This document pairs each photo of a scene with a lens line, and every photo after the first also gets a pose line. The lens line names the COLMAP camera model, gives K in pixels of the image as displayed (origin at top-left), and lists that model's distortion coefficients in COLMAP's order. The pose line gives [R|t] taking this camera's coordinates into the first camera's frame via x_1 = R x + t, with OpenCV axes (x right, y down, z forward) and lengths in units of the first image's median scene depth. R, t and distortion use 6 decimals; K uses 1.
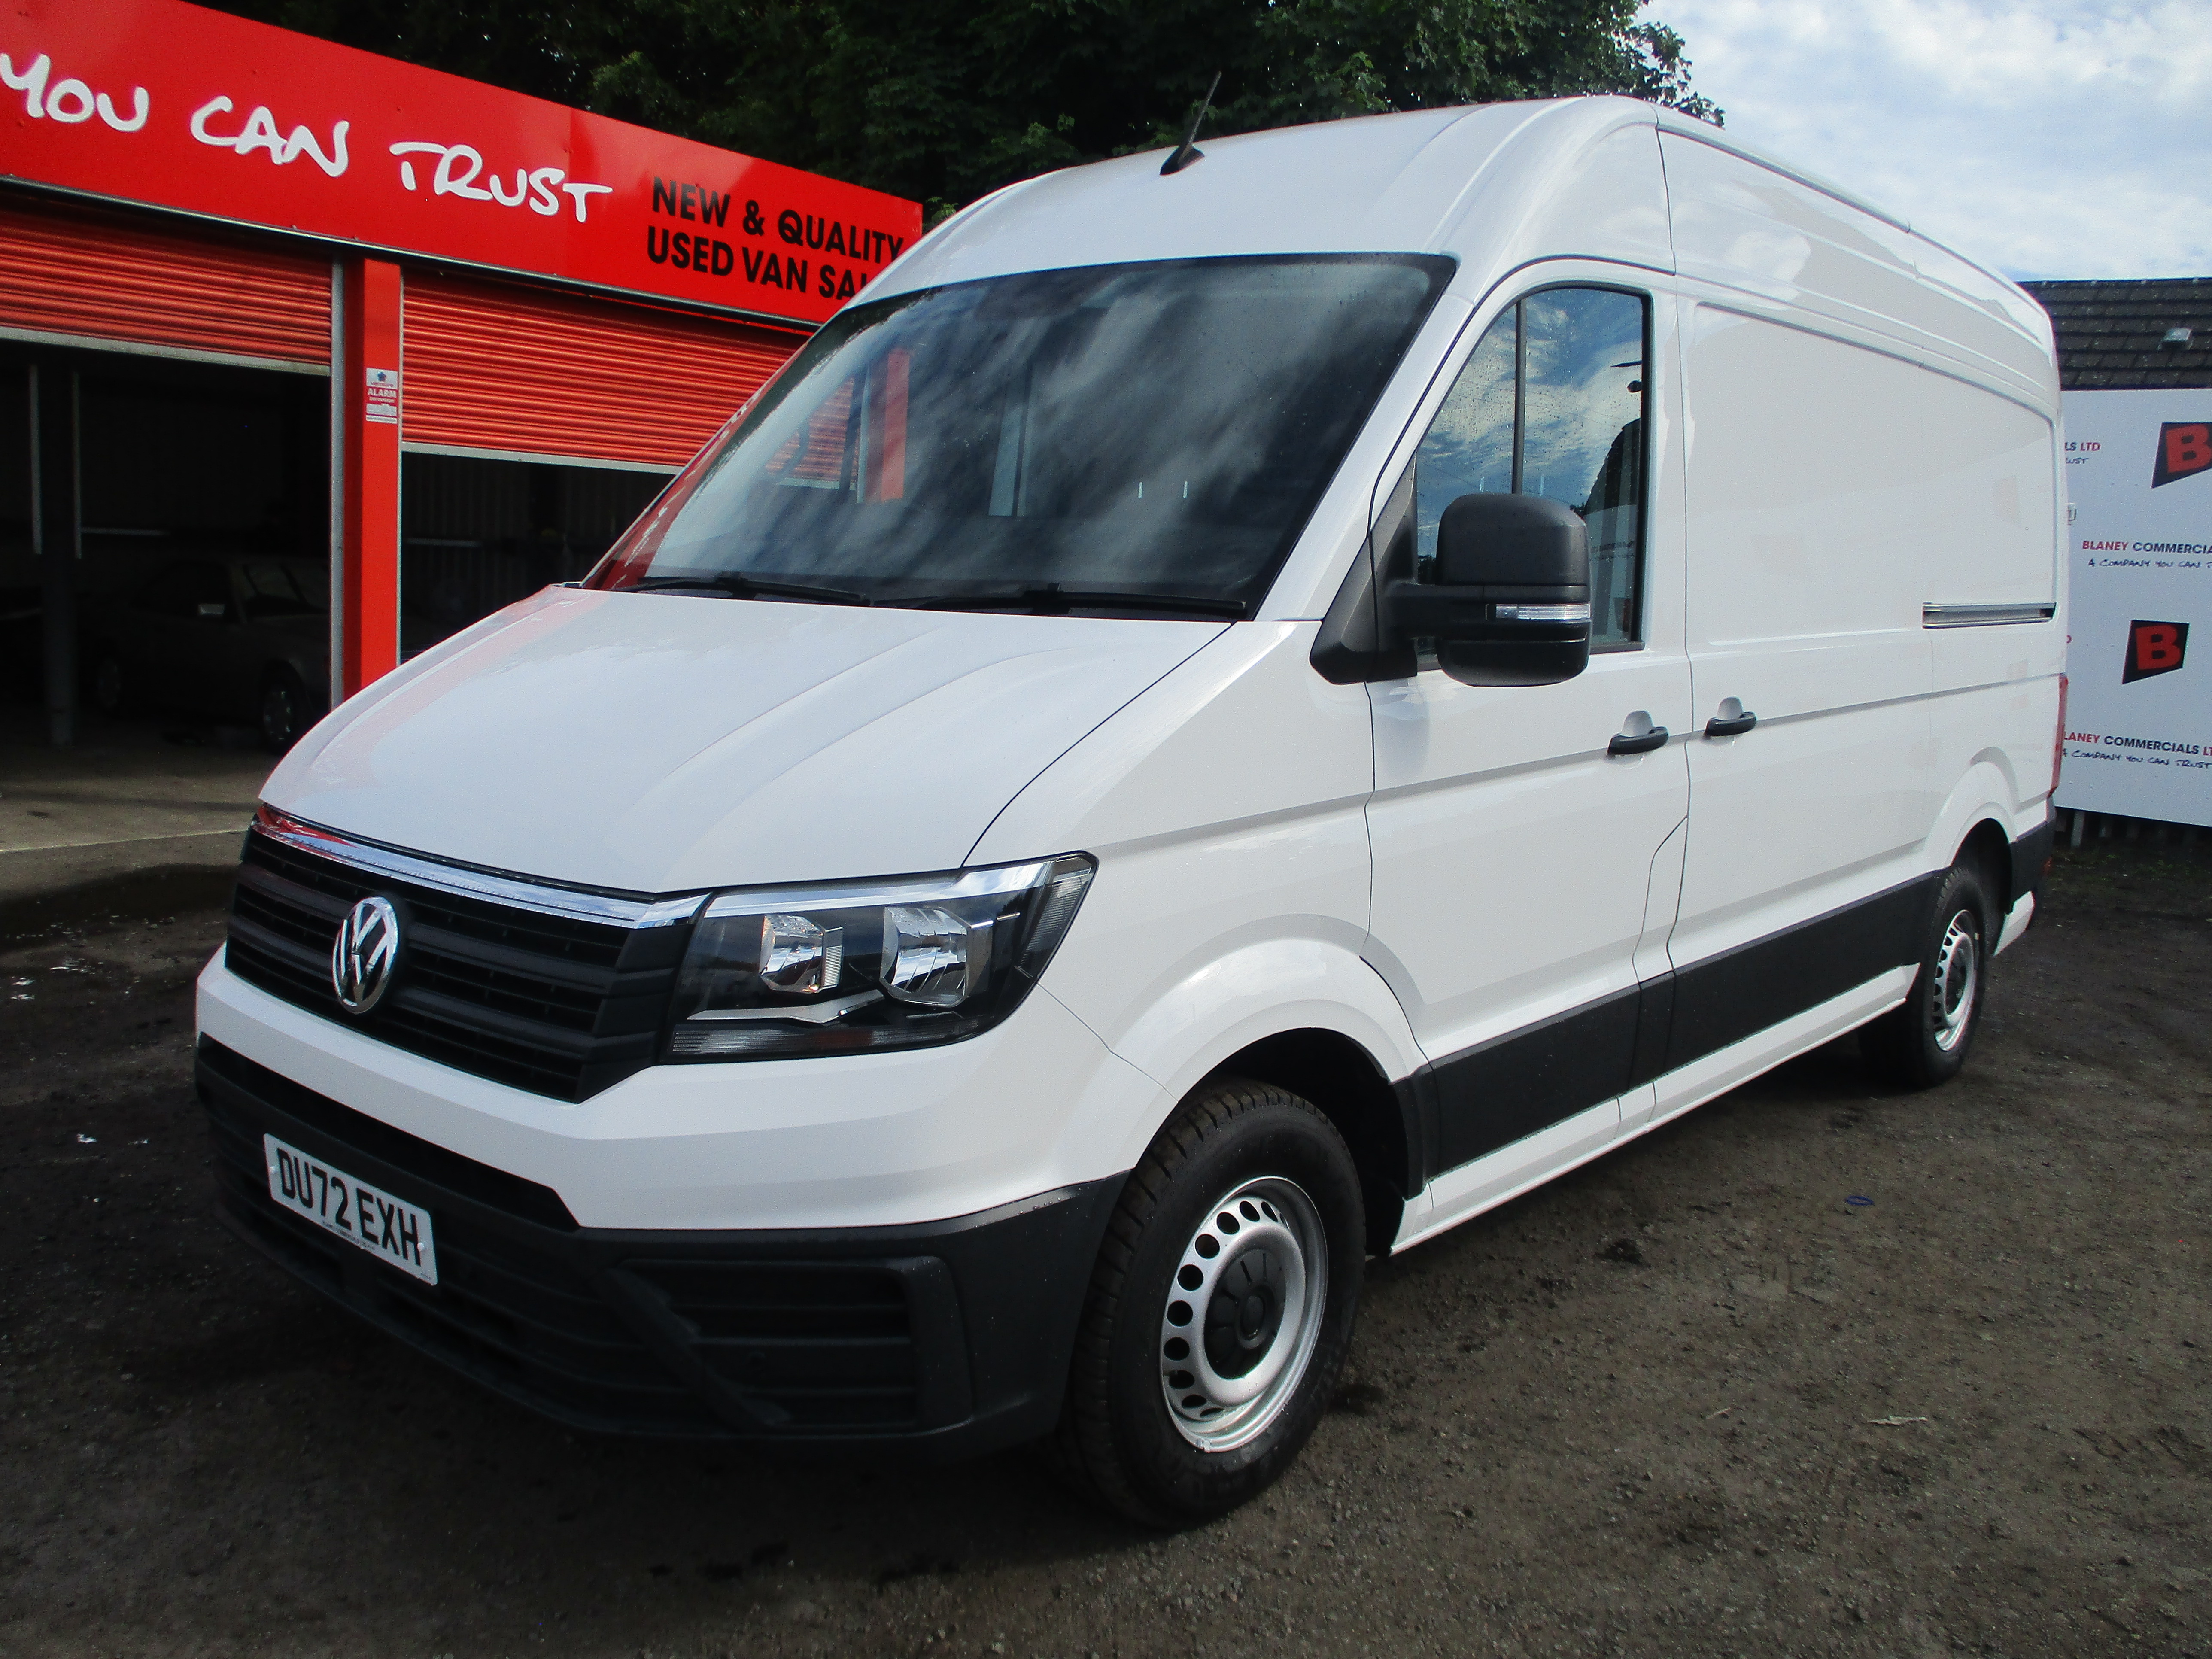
lens RADIAL K [[1834.9, 0, 1091.7], [0, 1834.9, 820.0], [0, 0, 1]] dist [-0.026710, -0.000178]
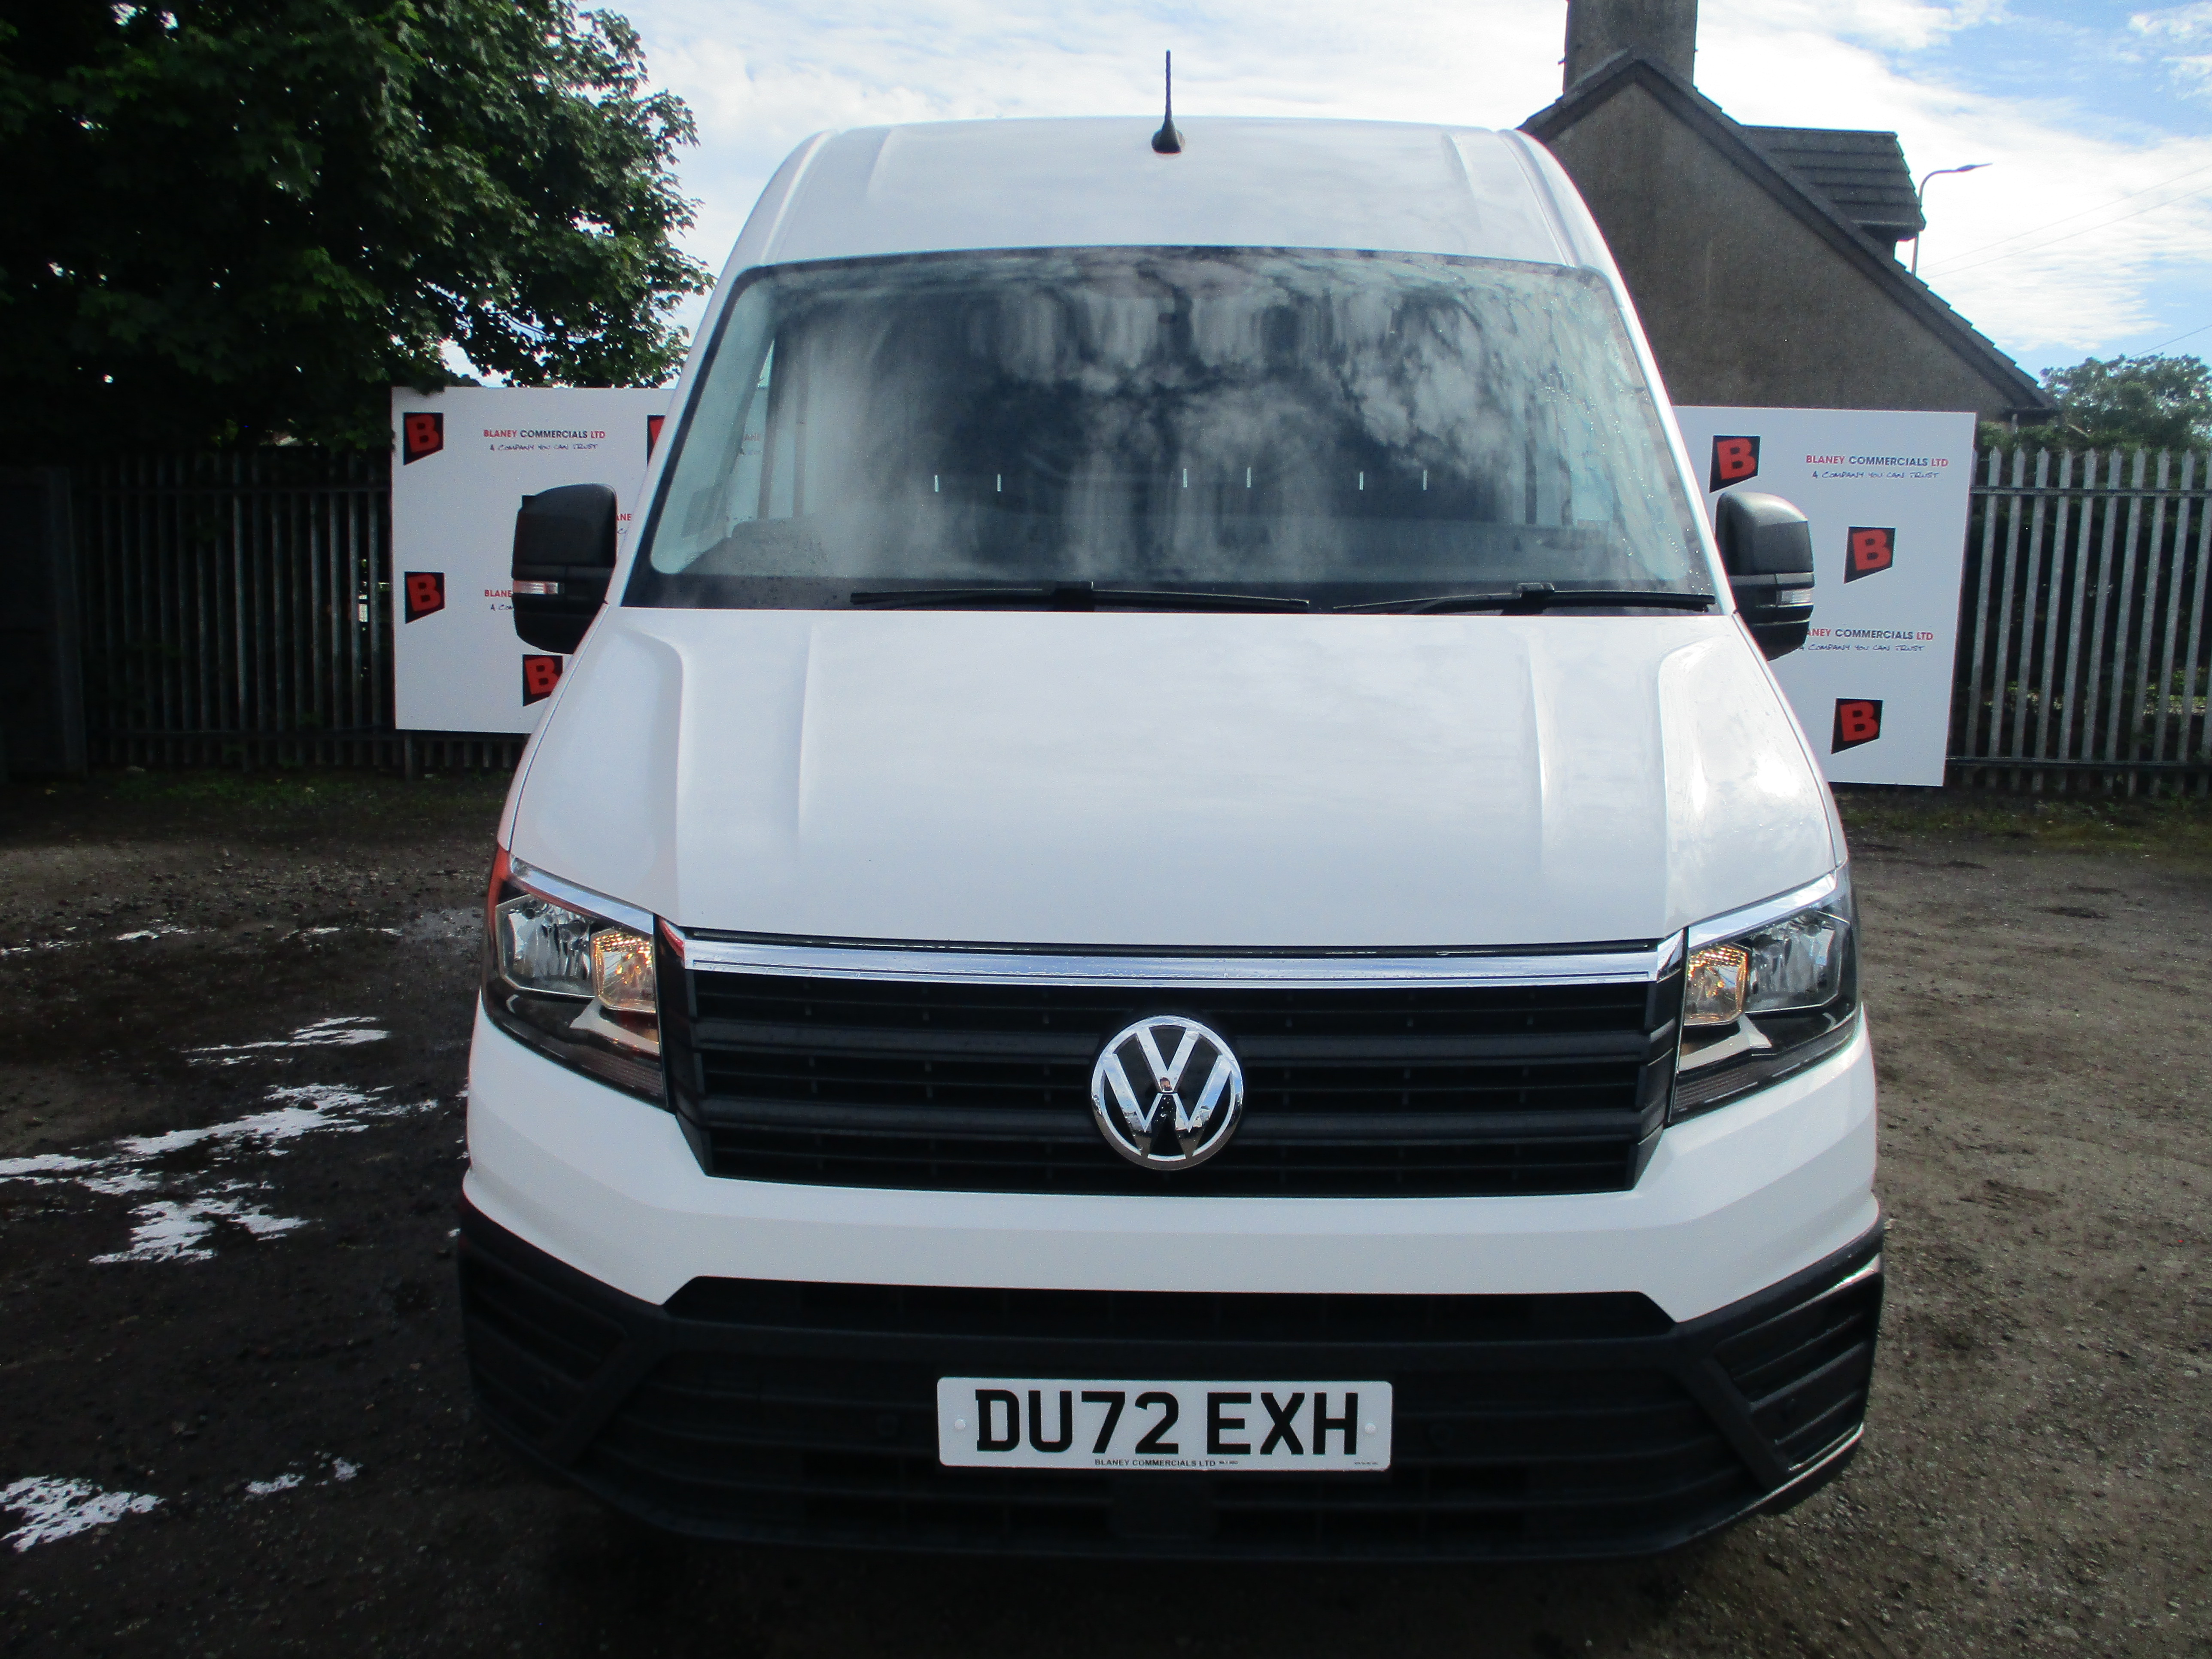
lens RADIAL K [[1834.9, 0, 1100.5], [0, 1834.9, 827.4], [0, 0, 1]] dist [-0.026710, -0.000178]
pose [[0.772187, -0.113750, 0.625131, -0.865550], [0.108198, 0.993016, 0.047040, -0.074107], [-0.626116, 0.031314, 0.779101, 0.406826]]
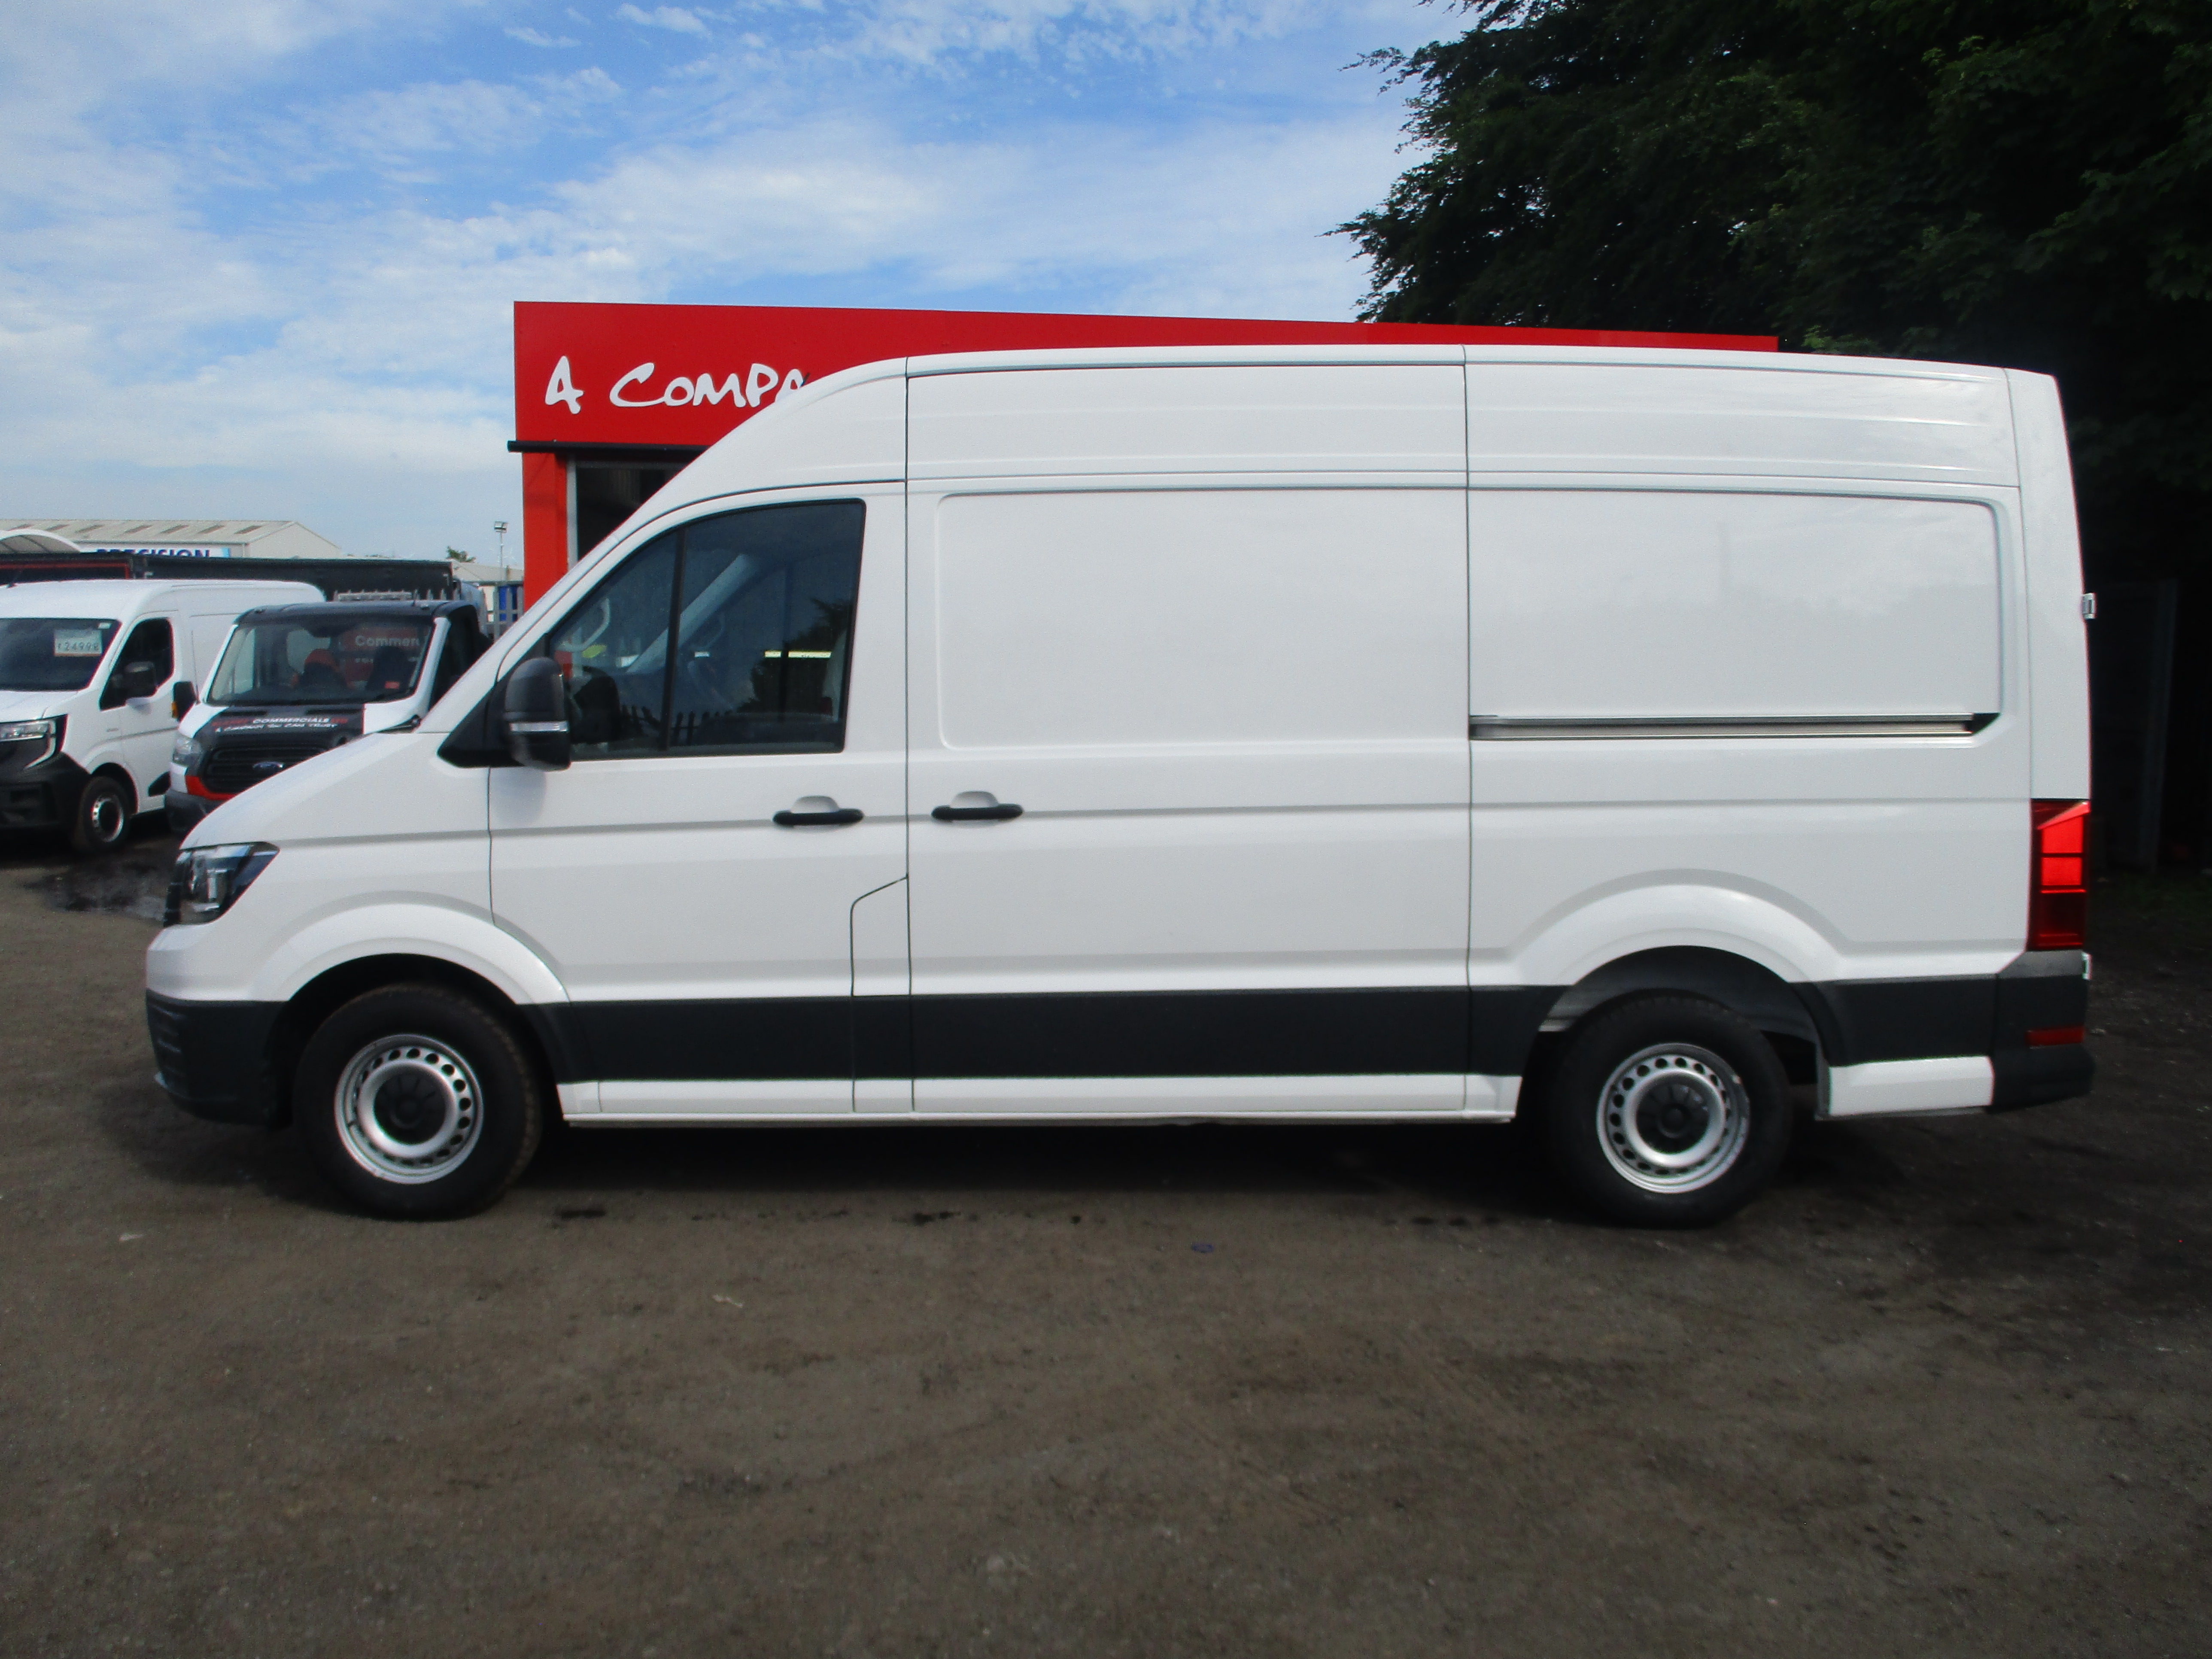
lens RADIAL K [[1834.9, 0, 1094.6], [0, 1834.9, 824.6], [0, 0, 1]] dist [-0.026710, -0.000178]
pose [[0.653598, 0.033163, -0.756115, 1.964470], [-0.083932, 0.996053, -0.028866, -0.018645], [0.752174, 0.082330, 0.653801, 0.313512]]
